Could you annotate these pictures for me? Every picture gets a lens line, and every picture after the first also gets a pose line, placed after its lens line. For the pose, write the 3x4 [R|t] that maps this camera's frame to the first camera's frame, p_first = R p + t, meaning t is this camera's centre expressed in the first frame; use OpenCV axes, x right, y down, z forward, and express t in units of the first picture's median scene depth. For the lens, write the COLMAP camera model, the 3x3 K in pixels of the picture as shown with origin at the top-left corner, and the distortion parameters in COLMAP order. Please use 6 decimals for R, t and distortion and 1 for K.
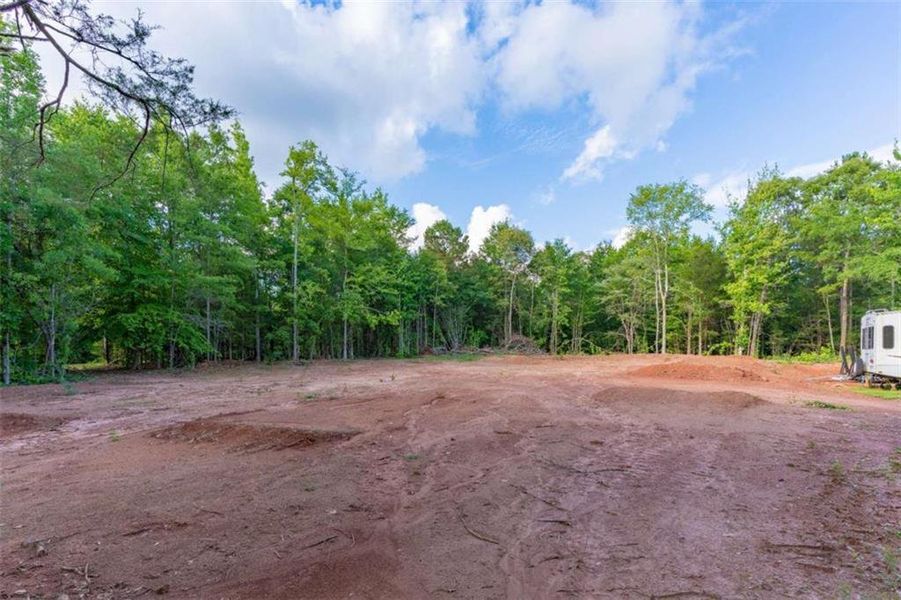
lens RADIAL K [[457.7, 0, 440.4], [0, 457.7, 300.1], [0, 0, 1]] dist [0.002557, 0.000252]
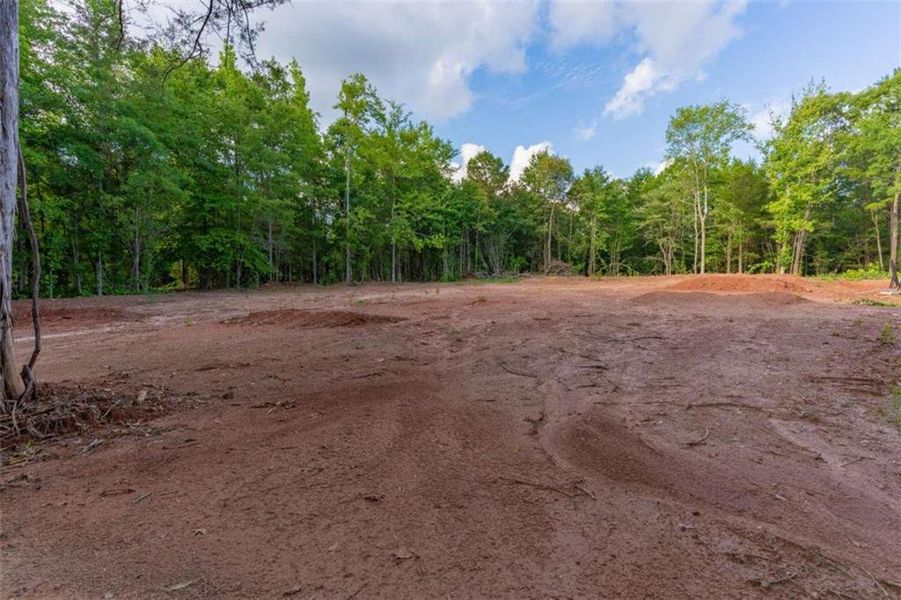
lens RADIAL K [[427.9, 0, 450.5], [0, 427.9, 300.0], [0, 0, 1]] dist [0.003317, -0.000349]
pose [[0.996962, -0.000559, -0.077889, 0.003770], [0.001592, 0.999912, 0.013206, 0.163667], [0.077875, -0.013289, 0.996875, 0.007679]]
